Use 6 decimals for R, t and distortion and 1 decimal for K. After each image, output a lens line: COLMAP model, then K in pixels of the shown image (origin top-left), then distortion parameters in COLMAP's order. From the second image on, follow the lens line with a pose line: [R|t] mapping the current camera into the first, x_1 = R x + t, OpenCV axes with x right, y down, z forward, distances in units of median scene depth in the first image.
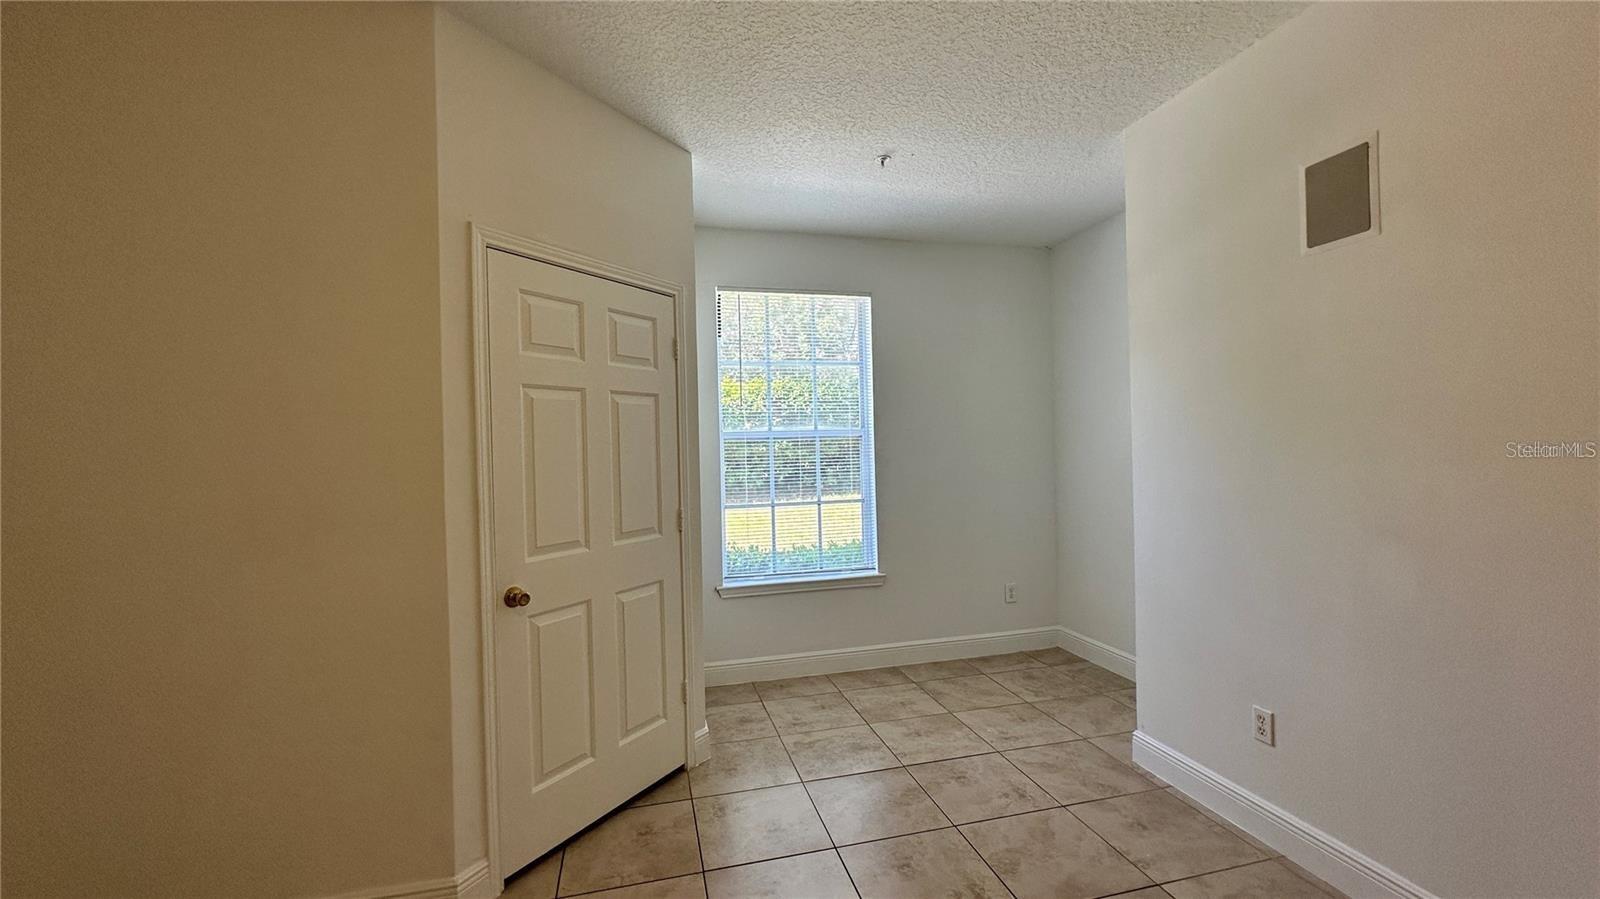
lens RADIAL K [[640.3, 0, 803.7], [0, 640.3, 442.4], [0, 0, 1]] dist [0.001891, -0.000360]
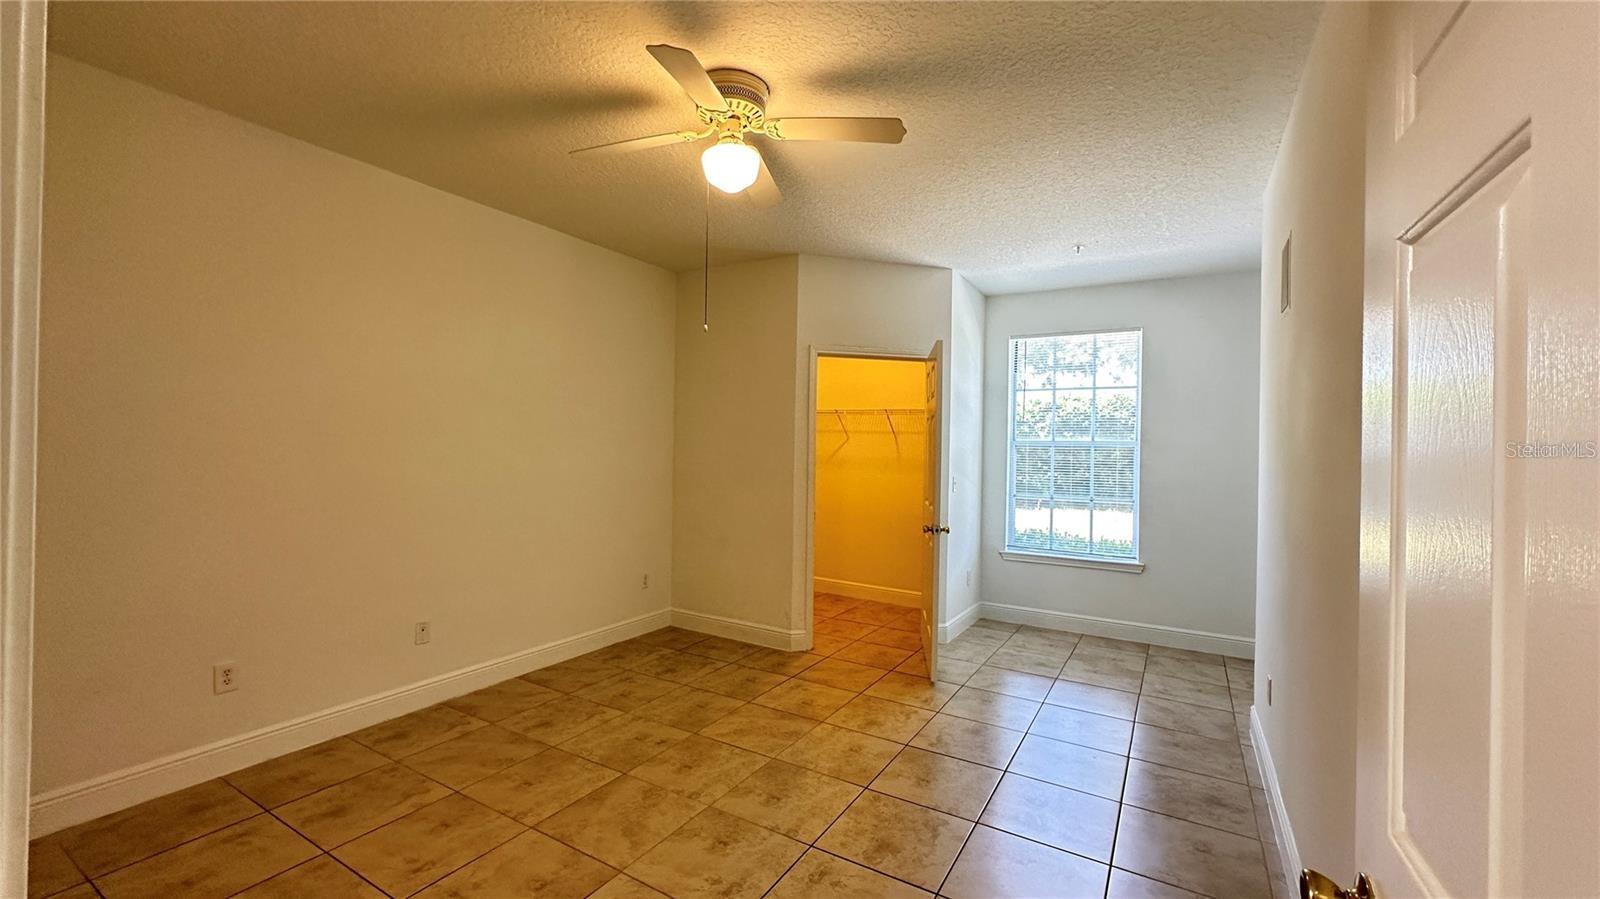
lens RADIAL K [[640.3, 0, 808.3], [0, 640.3, 449.9], [0, 0, 1]] dist [0.001891, -0.000360]
pose [[0.710600, 0.036363, -0.702656, 0.613628], [-0.029803, 0.999323, 0.021577, -0.016844], [0.702965, 0.005609, 0.711202, -0.339807]]
